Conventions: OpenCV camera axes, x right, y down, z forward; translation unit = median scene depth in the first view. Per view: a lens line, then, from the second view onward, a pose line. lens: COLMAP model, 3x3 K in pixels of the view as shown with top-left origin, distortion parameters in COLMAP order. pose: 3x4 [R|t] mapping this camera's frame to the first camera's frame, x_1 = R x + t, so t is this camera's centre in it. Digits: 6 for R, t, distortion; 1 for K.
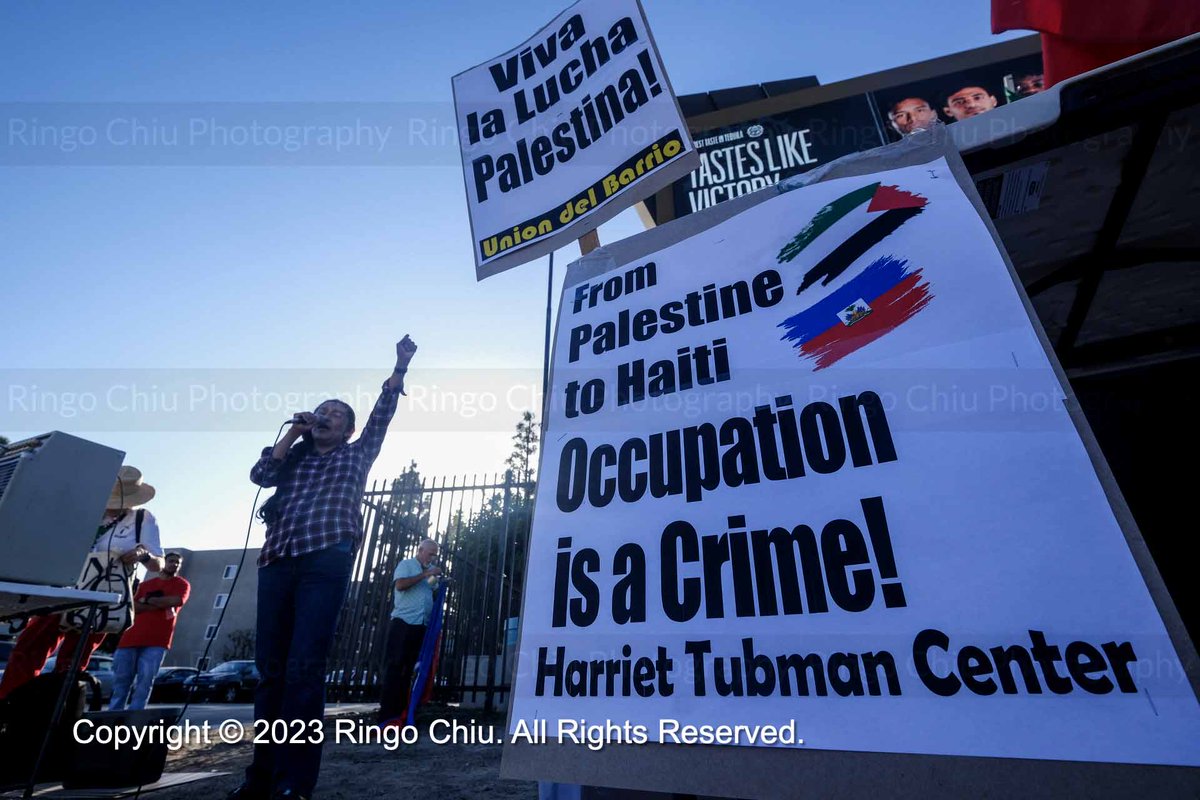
lens RADIAL K [[588.2, 0, 666.9], [0, 588.2, 400.5], [0, 0, 1]] dist [-0.000491, -0.000077]
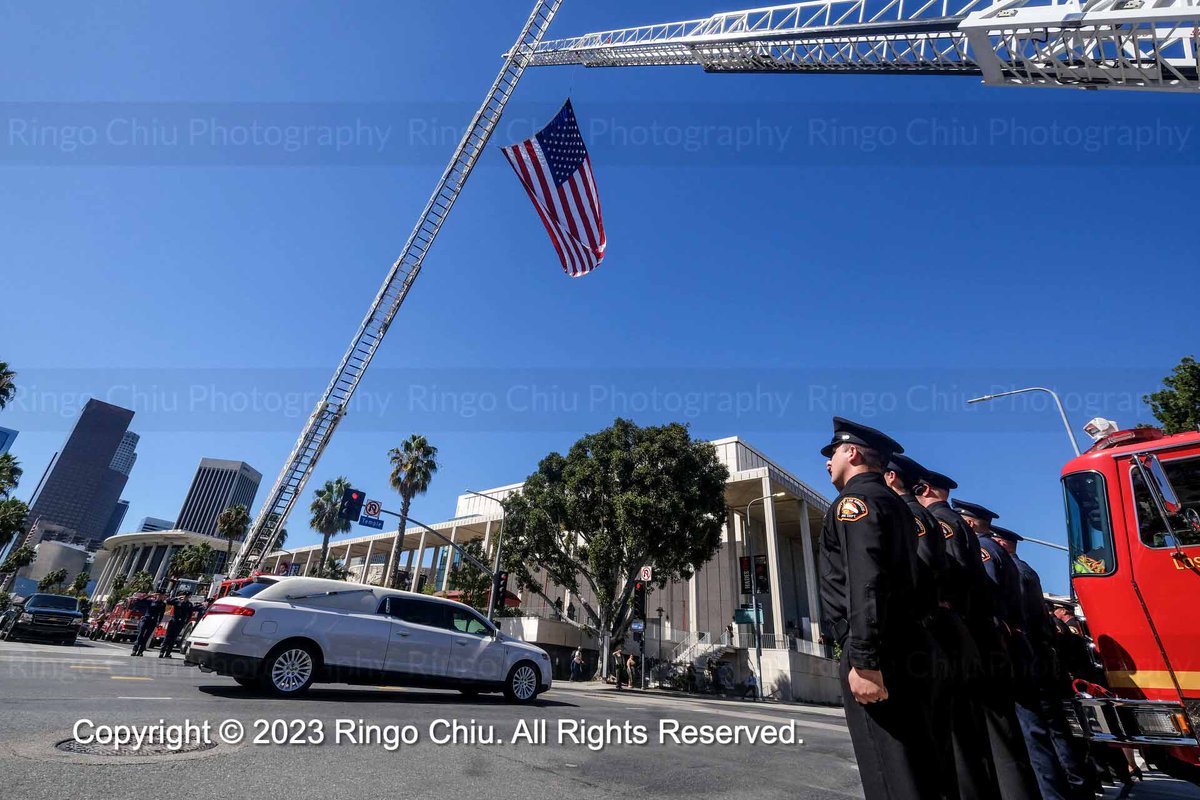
lens RADIAL K [[588.2, 0, 666.9], [0, 588.2, 400.5], [0, 0, 1]] dist [-0.000491, -0.000077]
pose [[0.999999, -0.001091, 0.001260, -0.683109], [0.001090, 0.999999, 0.000279, -0.000495], [-0.001261, -0.000277, 0.999999, 0.000044]]
